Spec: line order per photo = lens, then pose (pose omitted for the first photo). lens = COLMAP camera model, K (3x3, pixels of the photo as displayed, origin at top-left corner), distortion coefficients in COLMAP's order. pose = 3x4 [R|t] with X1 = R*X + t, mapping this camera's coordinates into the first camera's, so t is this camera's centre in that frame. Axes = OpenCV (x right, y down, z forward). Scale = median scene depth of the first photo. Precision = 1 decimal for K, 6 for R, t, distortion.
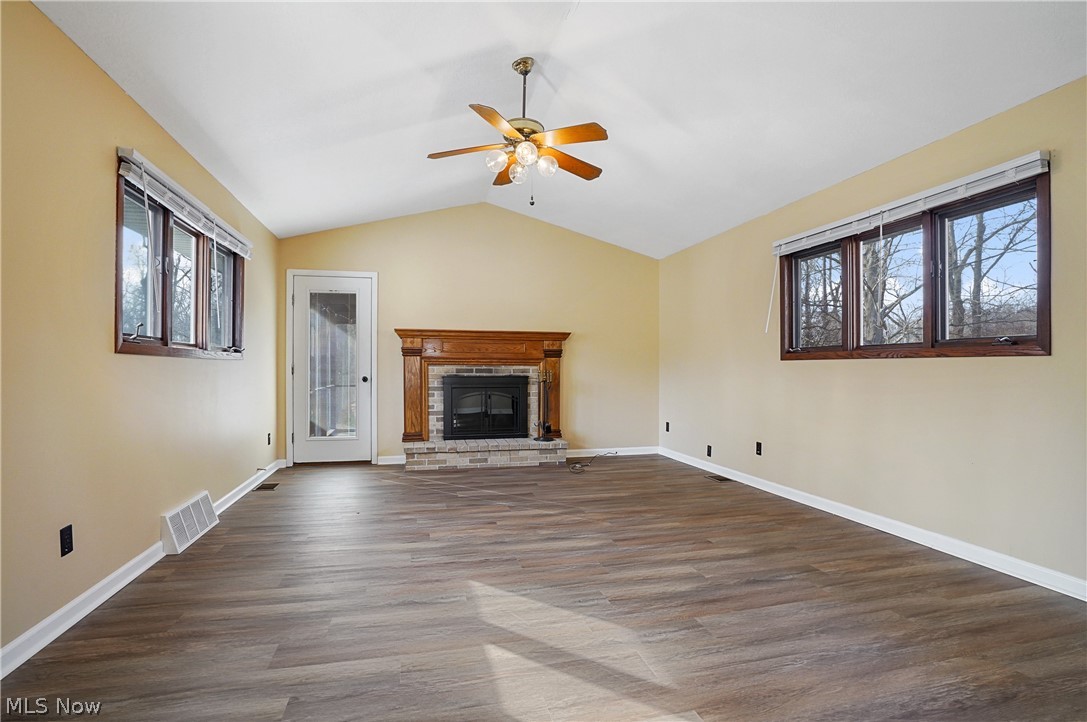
lens RADIAL K [[522.5, 0, 543.5], [0, 522.5, 361.0], [0, 0, 1]] dist [-0.071186, 0.034741]
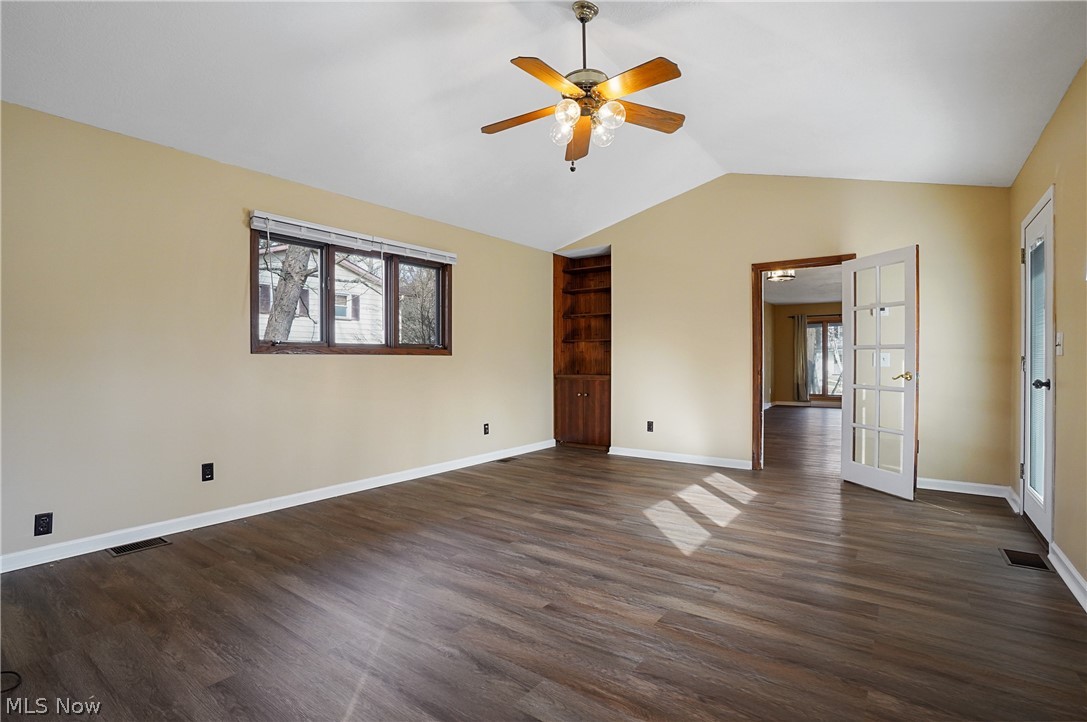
lens RADIAL K [[522.5, 0, 543.5], [0, 522.5, 361.0], [0, 0, 1]] dist [-0.071186, 0.034741]
pose [[-0.637436, -0.000781, 0.770503, -0.379037], [-0.008695, 0.999943, -0.006179, 0.009749], [-0.770454, -0.010639, -0.637407, 0.925278]]
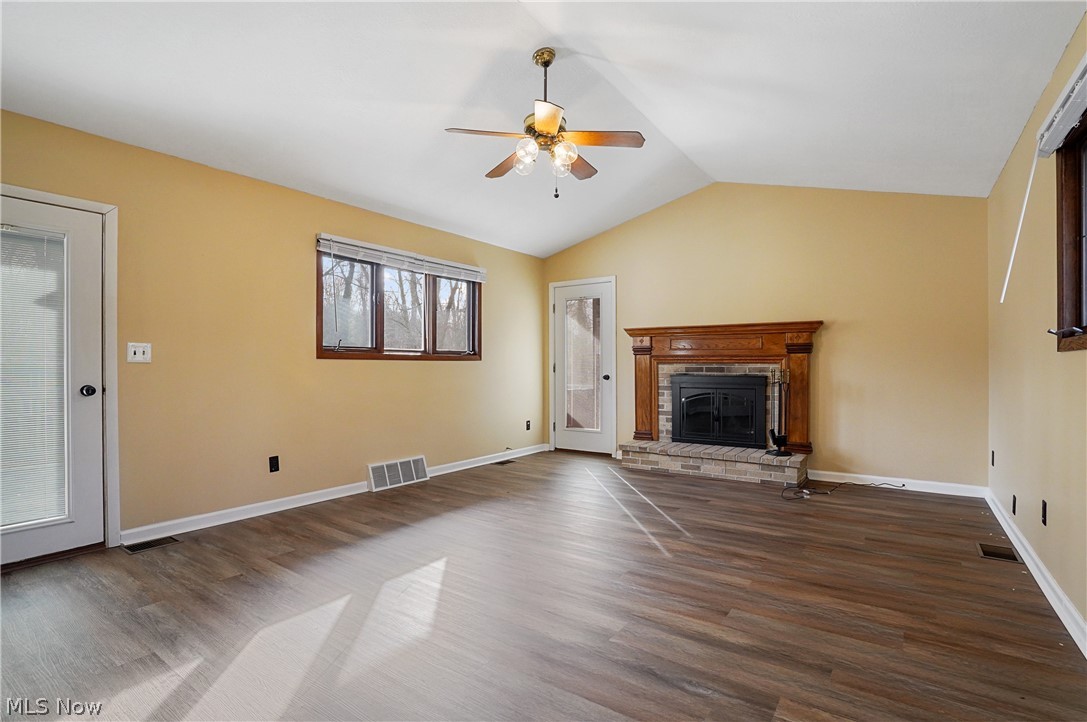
lens RADIAL K [[522.5, 0, 543.5], [0, 522.5, 361.0], [0, 0, 1]] dist [-0.071186, 0.034741]
pose [[0.649854, -0.009761, -0.759997, 0.405191], [0.012540, 0.999919, -0.002121, 0.002309], [0.759956, -0.008152, 0.649924, 0.208522]]
